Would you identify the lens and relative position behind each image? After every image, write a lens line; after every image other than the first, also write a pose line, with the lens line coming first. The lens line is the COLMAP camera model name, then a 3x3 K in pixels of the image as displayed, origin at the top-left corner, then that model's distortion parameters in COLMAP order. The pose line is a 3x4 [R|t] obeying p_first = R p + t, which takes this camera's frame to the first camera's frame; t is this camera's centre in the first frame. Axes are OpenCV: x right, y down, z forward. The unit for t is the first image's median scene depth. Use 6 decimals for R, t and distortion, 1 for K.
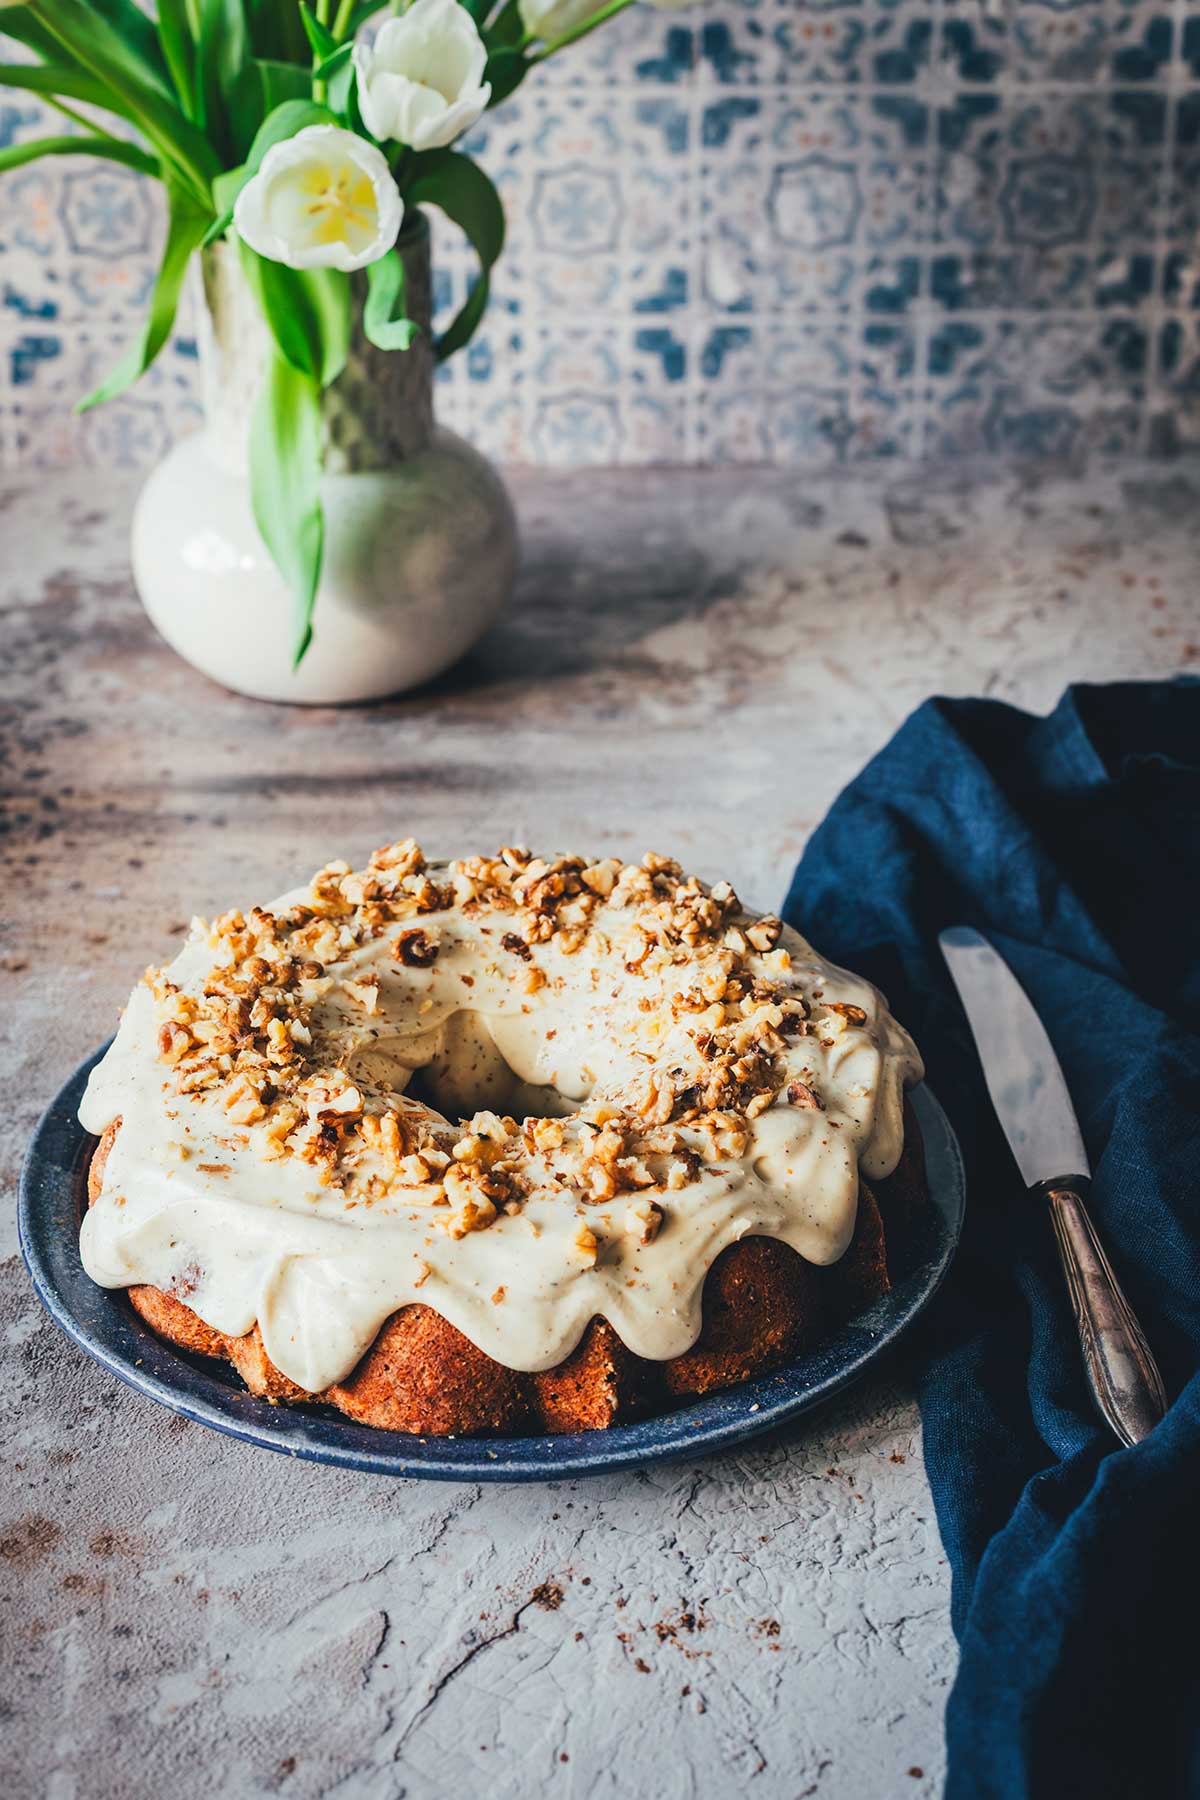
lens RADIAL K [[2876.3, 0, 617.4], [0, 2876.3, 834.5], [0, 0, 1]] dist [-0.033065, 0.000000]
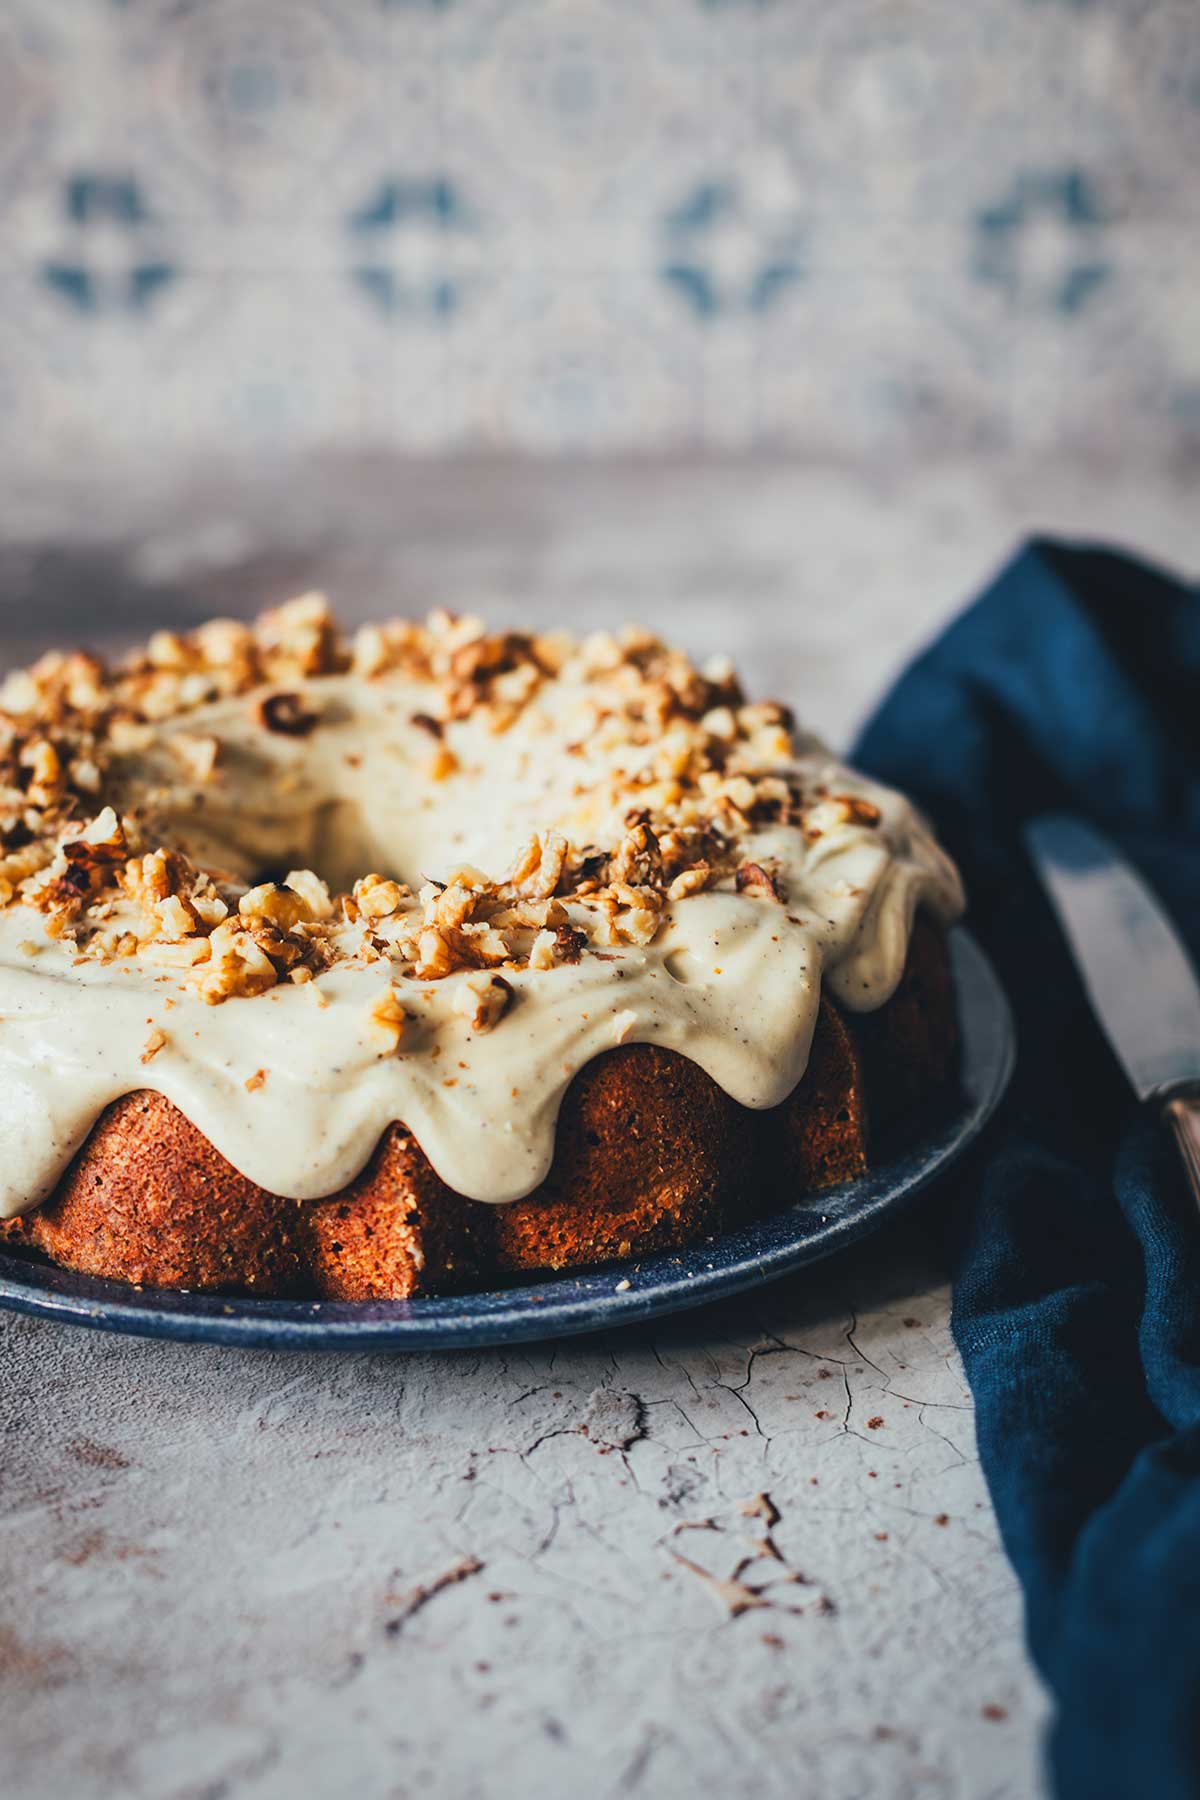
lens RADIAL K [[3235.2, 0, 578.9], [0, 3235.2, 939.0], [0, 0, 1]] dist [-0.019618, 0.000000]
pose [[0.989413, 0.060383, -0.131971, 0.133879], [-0.069521, 0.995410, -0.065768, 0.168792], [0.127394, 0.074247, 0.989069, 0.231028]]
